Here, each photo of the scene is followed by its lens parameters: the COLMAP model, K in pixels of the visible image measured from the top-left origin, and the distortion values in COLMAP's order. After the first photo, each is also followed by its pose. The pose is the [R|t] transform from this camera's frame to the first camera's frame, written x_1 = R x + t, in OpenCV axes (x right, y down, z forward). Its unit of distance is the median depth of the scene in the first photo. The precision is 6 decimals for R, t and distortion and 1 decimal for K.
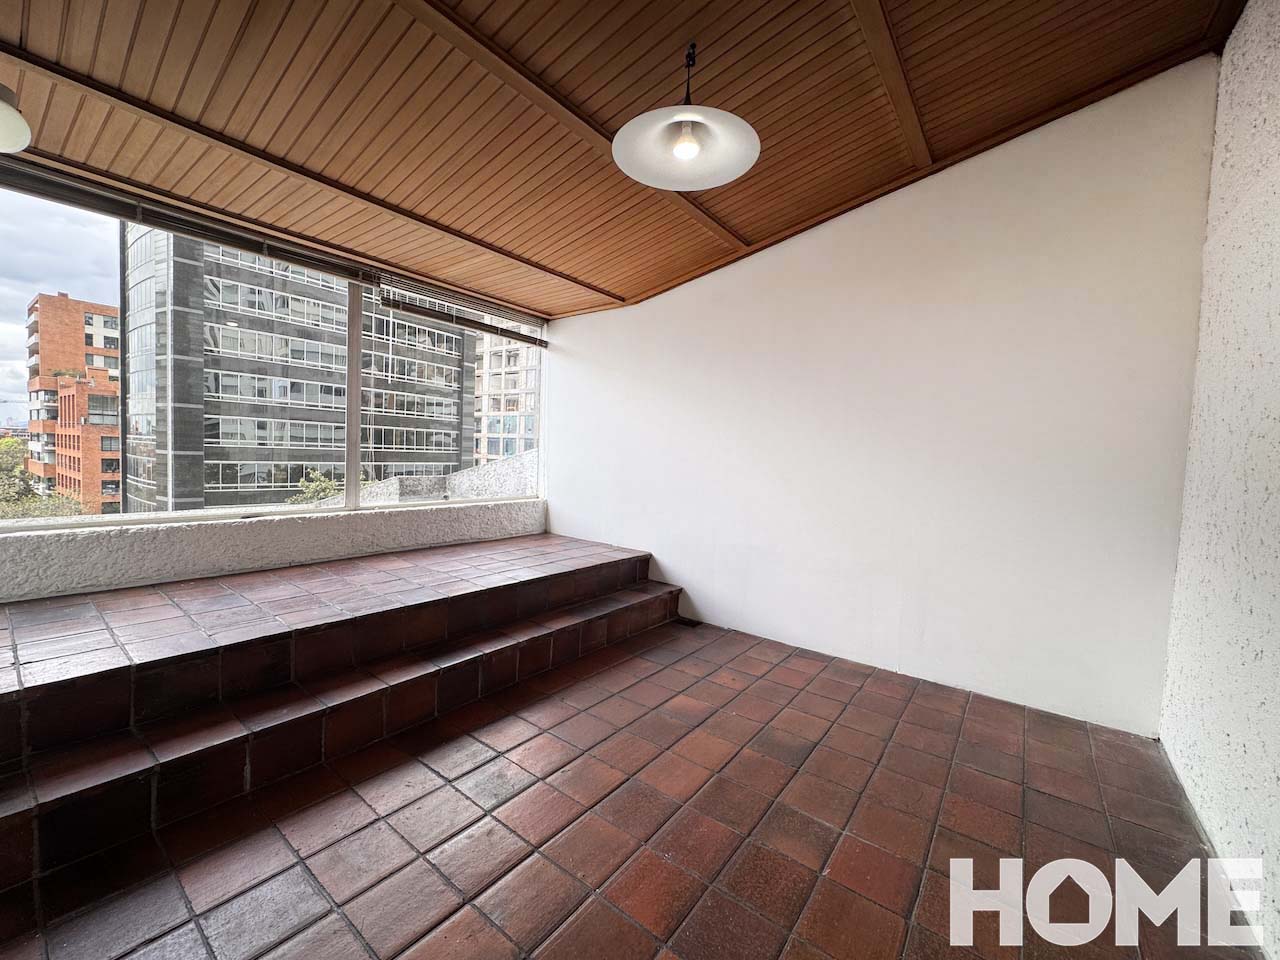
lens RADIAL K [[508.8, 0, 642.2], [0, 508.8, 477.1], [0, 0, 1]] dist [-0.000675, 0.000537]
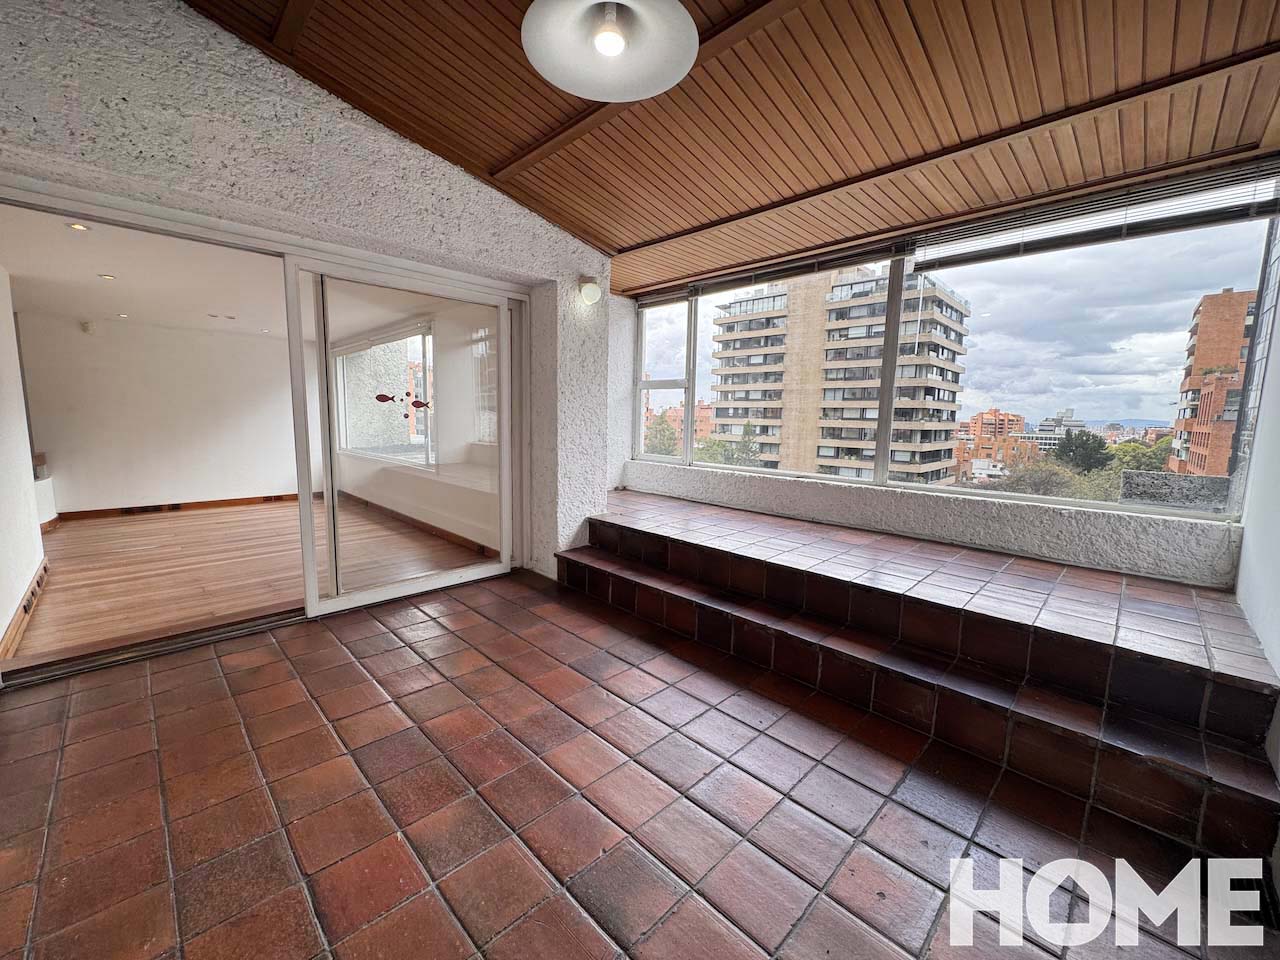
lens RADIAL K [[508.8, 0, 642.3], [0, 508.8, 482.0], [0, 0, 1]] dist [-0.000675, 0.000537]
pose [[-0.125591, 0.084970, -0.988437, 0.427638], [-0.071593, 0.992952, 0.094455, -0.004695], [0.989495, 0.082628, -0.118623, 0.540017]]
